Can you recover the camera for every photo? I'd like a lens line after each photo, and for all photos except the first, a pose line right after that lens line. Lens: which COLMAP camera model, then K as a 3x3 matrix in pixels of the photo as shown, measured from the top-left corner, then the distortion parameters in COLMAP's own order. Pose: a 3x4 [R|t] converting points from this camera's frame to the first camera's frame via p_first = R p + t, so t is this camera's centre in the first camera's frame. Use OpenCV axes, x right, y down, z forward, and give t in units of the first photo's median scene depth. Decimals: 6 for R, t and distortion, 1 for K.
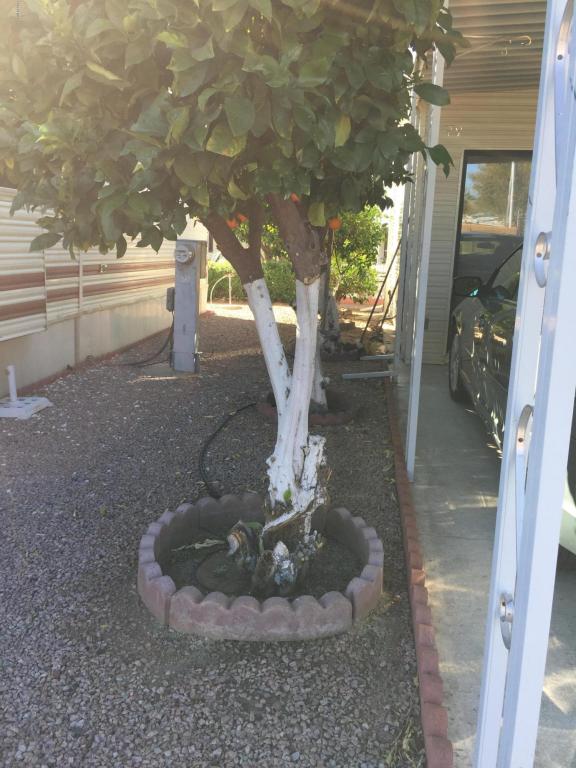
lens RADIAL K [[661.5, 0, 293.5], [0, 661.5, 380.1], [0, 0, 1]] dist [0.088631, -0.141200]
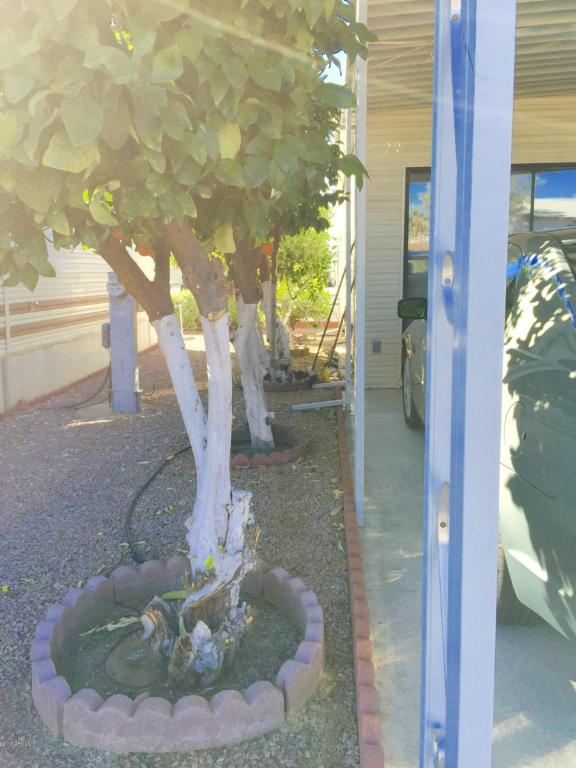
lens RADIAL K [[661.5, 0, 293.5], [0, 661.5, 380.1], [0, 0, 1]] dist [0.088631, -0.141200]
pose [[0.997422, -0.053037, 0.048339, 0.069375], [0.054728, 0.997910, -0.034358, -0.027463], [-0.046415, 0.036915, 0.998240, 0.119687]]
